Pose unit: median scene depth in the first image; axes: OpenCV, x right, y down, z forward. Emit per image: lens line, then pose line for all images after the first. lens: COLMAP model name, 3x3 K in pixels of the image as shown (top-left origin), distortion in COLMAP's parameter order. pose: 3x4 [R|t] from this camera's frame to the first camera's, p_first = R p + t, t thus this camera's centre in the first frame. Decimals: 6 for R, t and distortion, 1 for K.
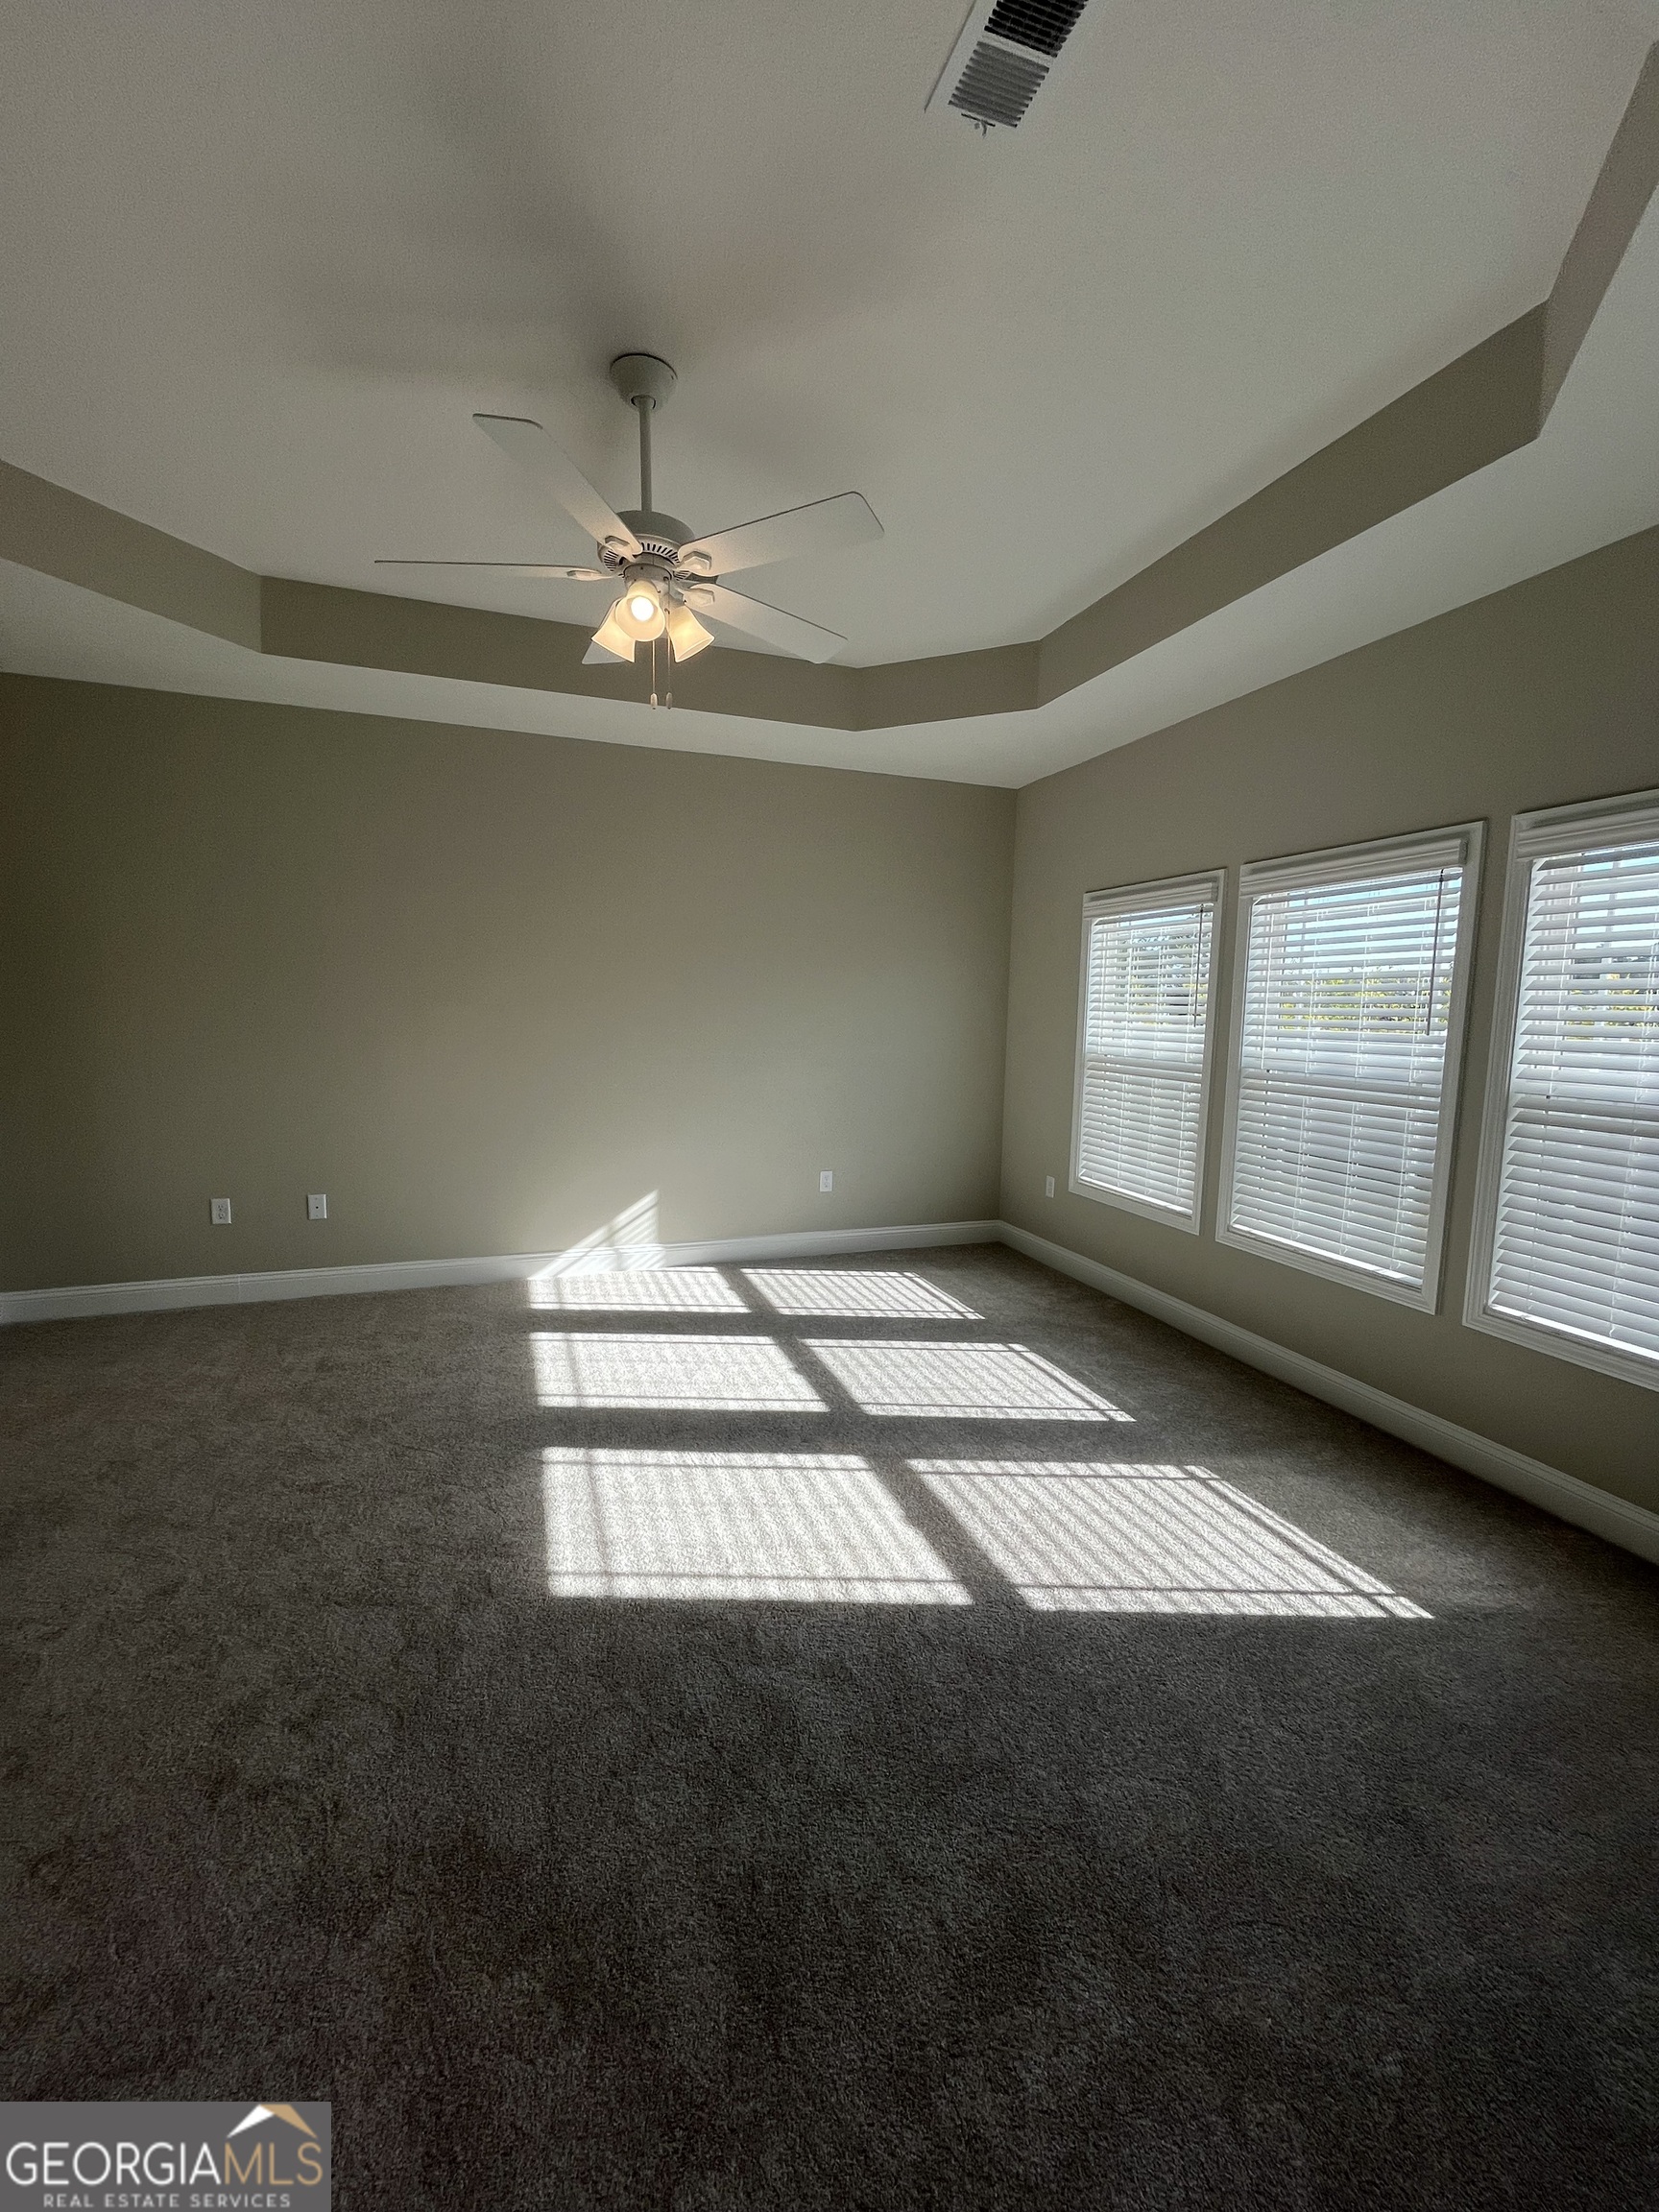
lens RADIAL K [[890.8, 0, 828.3], [0, 890.8, 1098.9], [0, 0, 1]] dist [-0.002217, -0.000246]
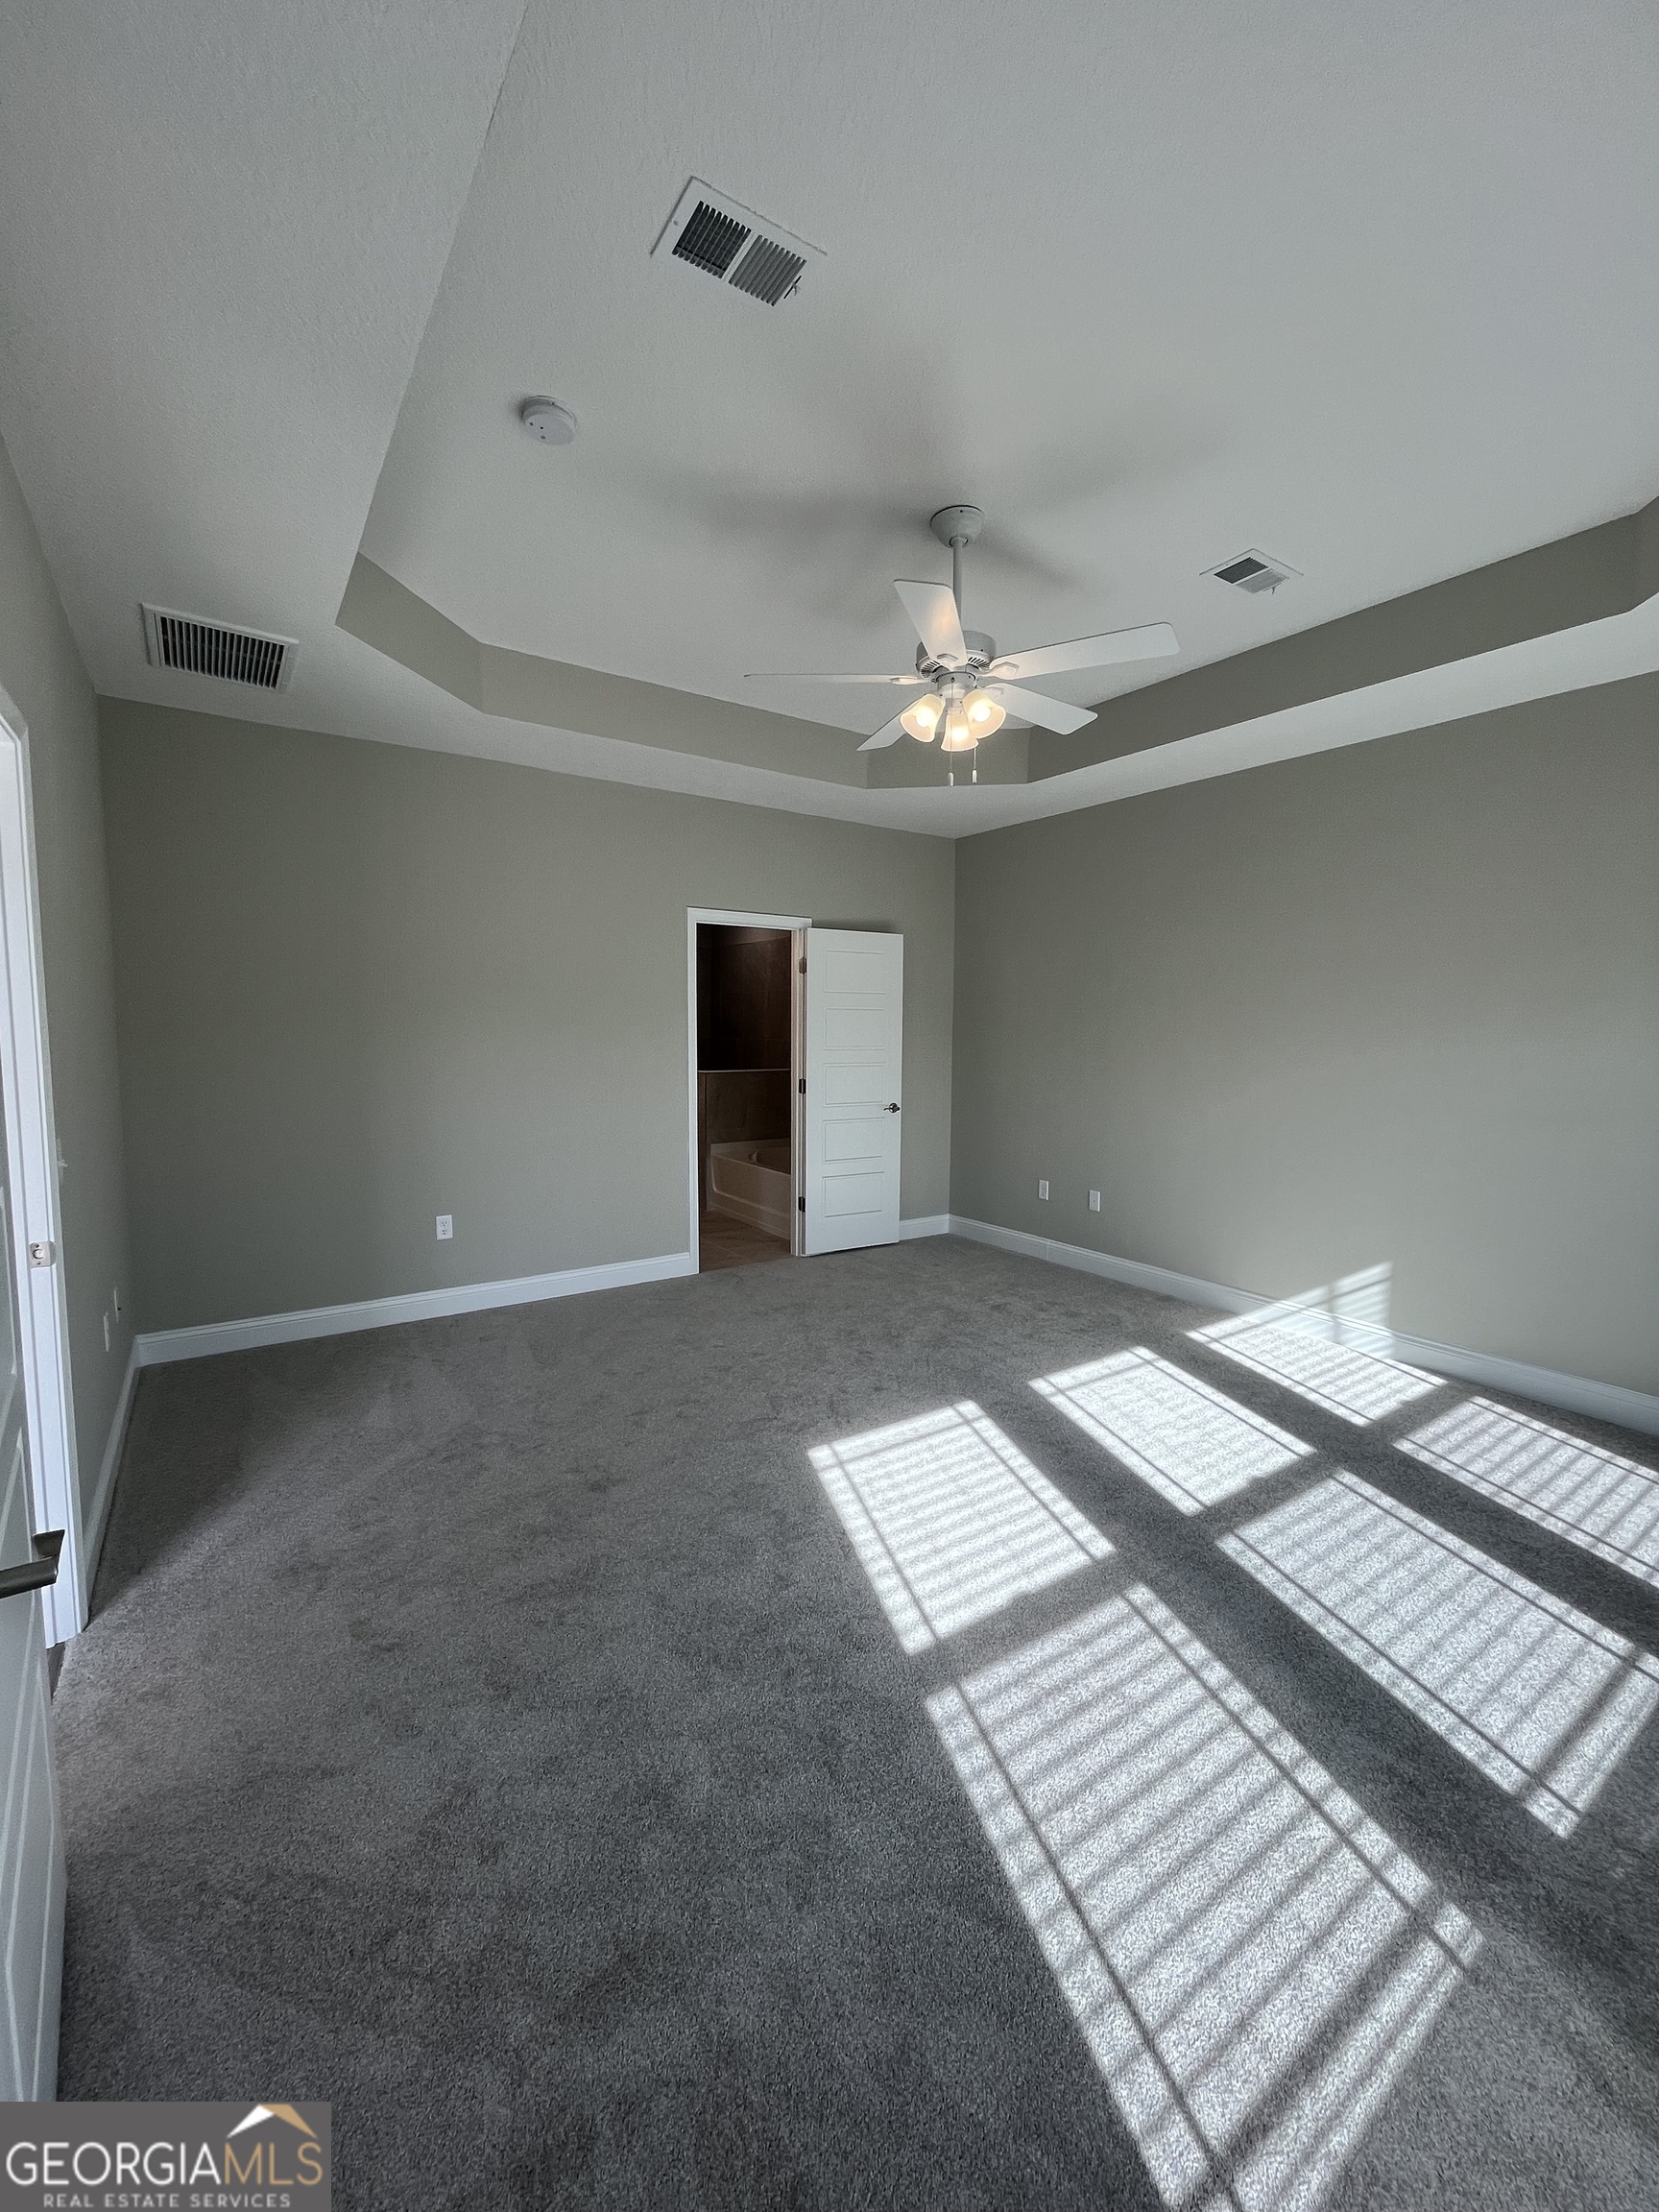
lens RADIAL K [[890.8, 0, 828.3], [0, 890.8, 1098.9], [0, 0, 1]] dist [-0.002217, -0.000246]
pose [[0.255531, 0.063108, -0.964739, 0.646172], [-0.104804, 0.993795, 0.037249, -0.033200], [0.961104, 0.091591, 0.260559, 0.386274]]
